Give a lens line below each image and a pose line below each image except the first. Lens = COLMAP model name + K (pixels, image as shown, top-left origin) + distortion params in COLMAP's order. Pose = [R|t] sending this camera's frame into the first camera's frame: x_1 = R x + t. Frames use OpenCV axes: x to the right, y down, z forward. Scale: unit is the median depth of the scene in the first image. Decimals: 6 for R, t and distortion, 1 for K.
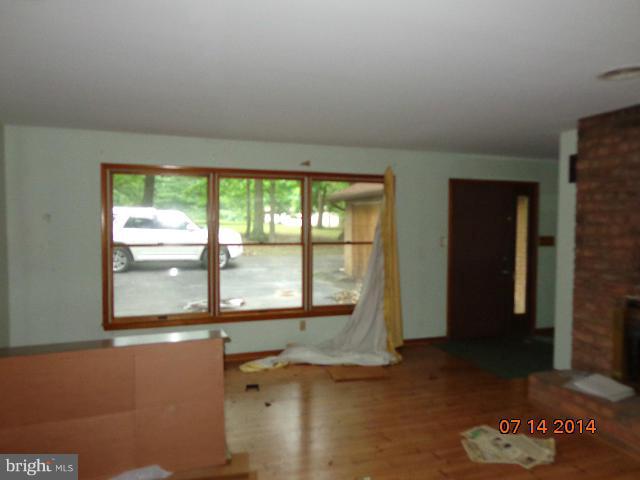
lens RADIAL K [[455.0, 0, 317.3], [0, 455.0, 238.5], [0, 0, 1]] dist [-0.001209, 0.015264]
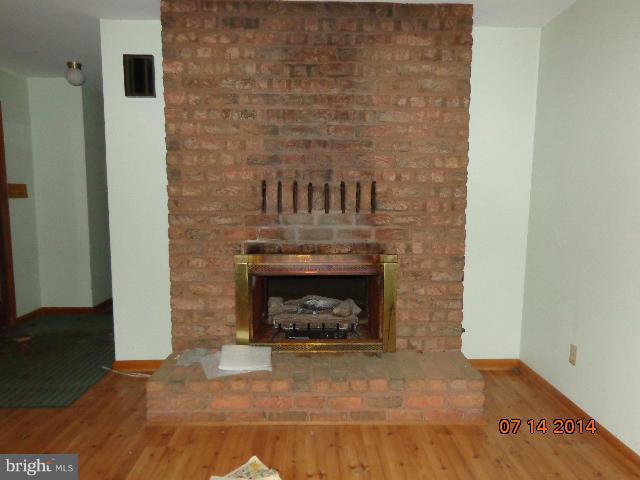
lens RADIAL K [[455.0, 0, 324.8], [0, 455.0, 239.5], [0, 0, 1]] dist [-0.001209, 0.015264]
pose [[0.276881, -0.108915, 0.954712, -0.062330], [0.033336, 0.994046, 0.103734, 0.041738], [-0.960326, 0.003104, 0.278863, 0.611871]]
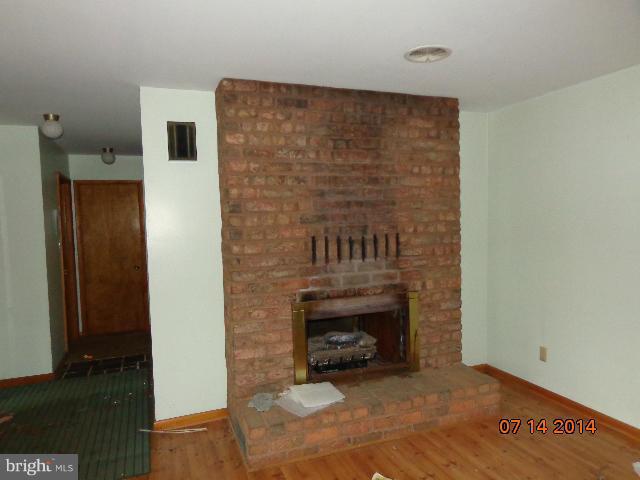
lens RADIAL K [[455.0, 0, 320.0], [0, 455.0, 239.4], [0, 0, 1]] dist [-0.001209, 0.015264]
pose [[-0.061033, -0.058693, 0.996409, -0.230768], [0.062056, 0.996115, 0.062477, -0.030777], [-0.996205, 0.065647, -0.057154, 0.967410]]
